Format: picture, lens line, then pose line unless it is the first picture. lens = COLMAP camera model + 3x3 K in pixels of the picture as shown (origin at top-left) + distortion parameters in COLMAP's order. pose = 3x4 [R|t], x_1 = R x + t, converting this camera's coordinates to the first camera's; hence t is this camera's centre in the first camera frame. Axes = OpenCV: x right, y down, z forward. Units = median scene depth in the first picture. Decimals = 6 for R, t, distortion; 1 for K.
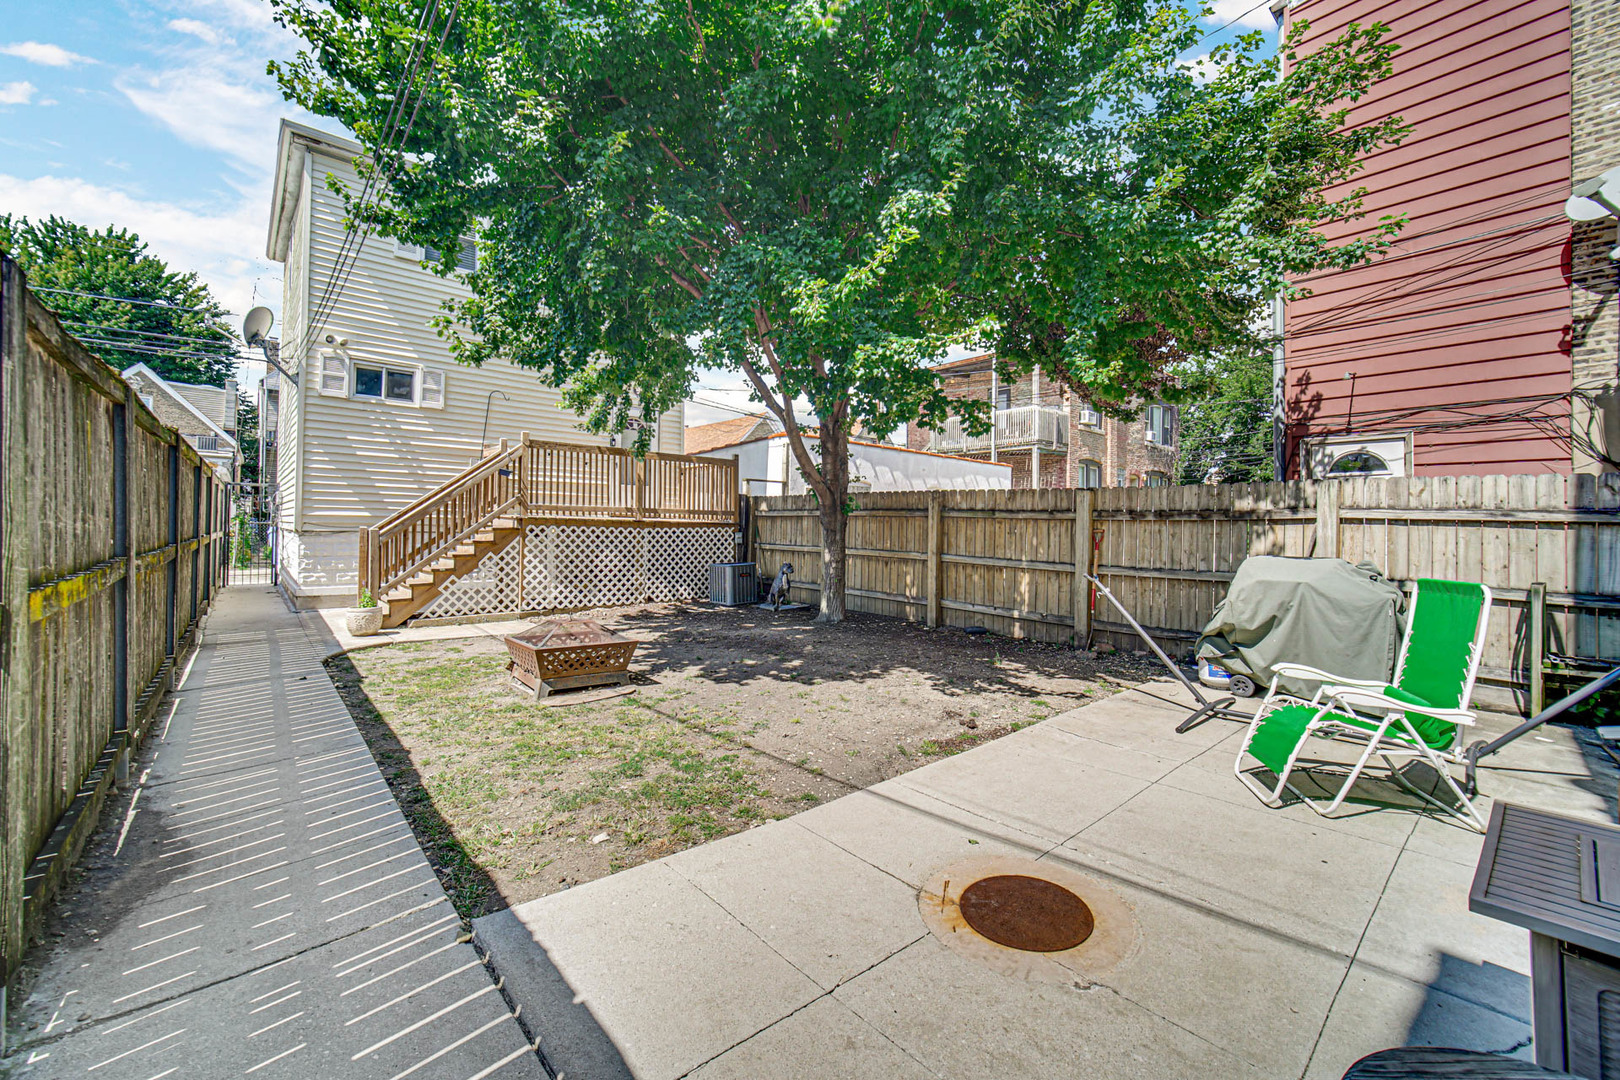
lens RADIAL K [[643.4, 0, 808.7], [0, 643.4, 530.4], [0, 0, 1]] dist [-0.000244, -0.000010]
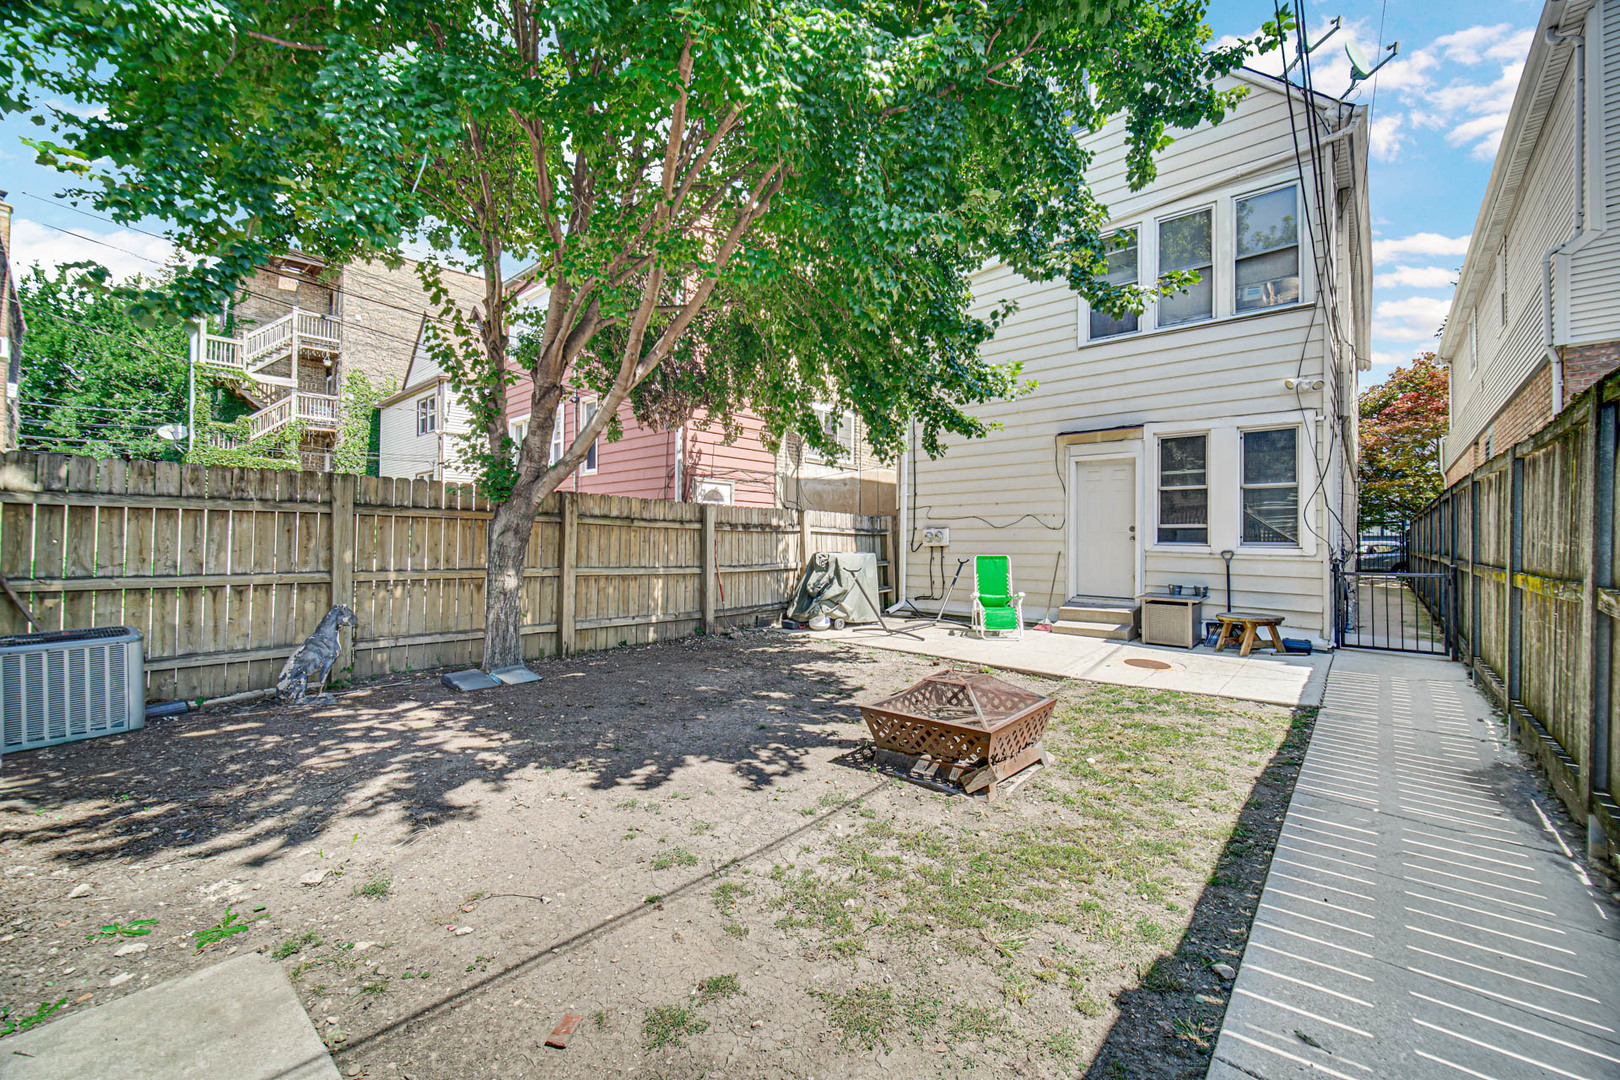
lens RADIAL K [[643.4, 0, 803.8], [0, 643.4, 536.3], [0, 0, 1]] dist [-0.000244, -0.000010]
pose [[-0.127662, -0.005612, 0.991802, -0.799063], [-0.001740, 0.999984, 0.005434, -0.010722], [-0.991816, -0.001032, -0.127670, 0.964010]]
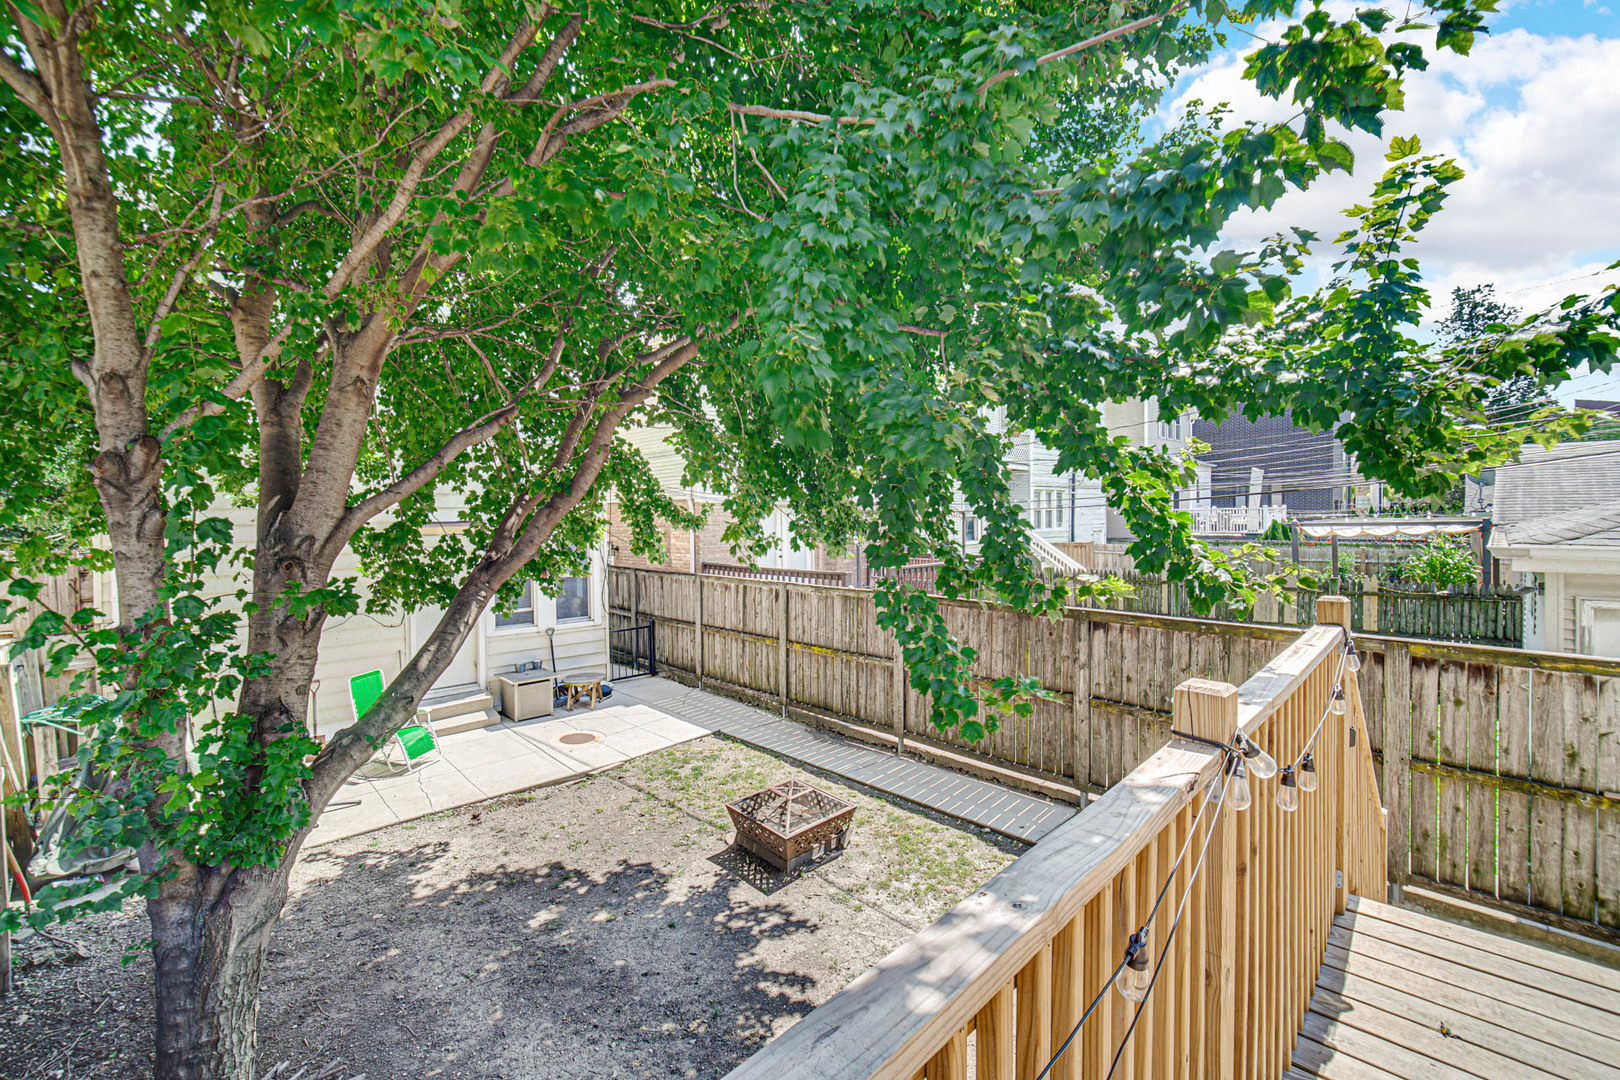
lens RADIAL K [[694.6, 0, 807.0], [0, 694.6, 531.3], [0, 0, 1]] dist [0.000714, 0.000031]
pose [[-0.998497, -0.003484, -0.054693, -0.253117], [-0.004971, 0.999621, 0.027065, -0.238543], [0.054578, 0.027296, -0.998136, 1.636192]]
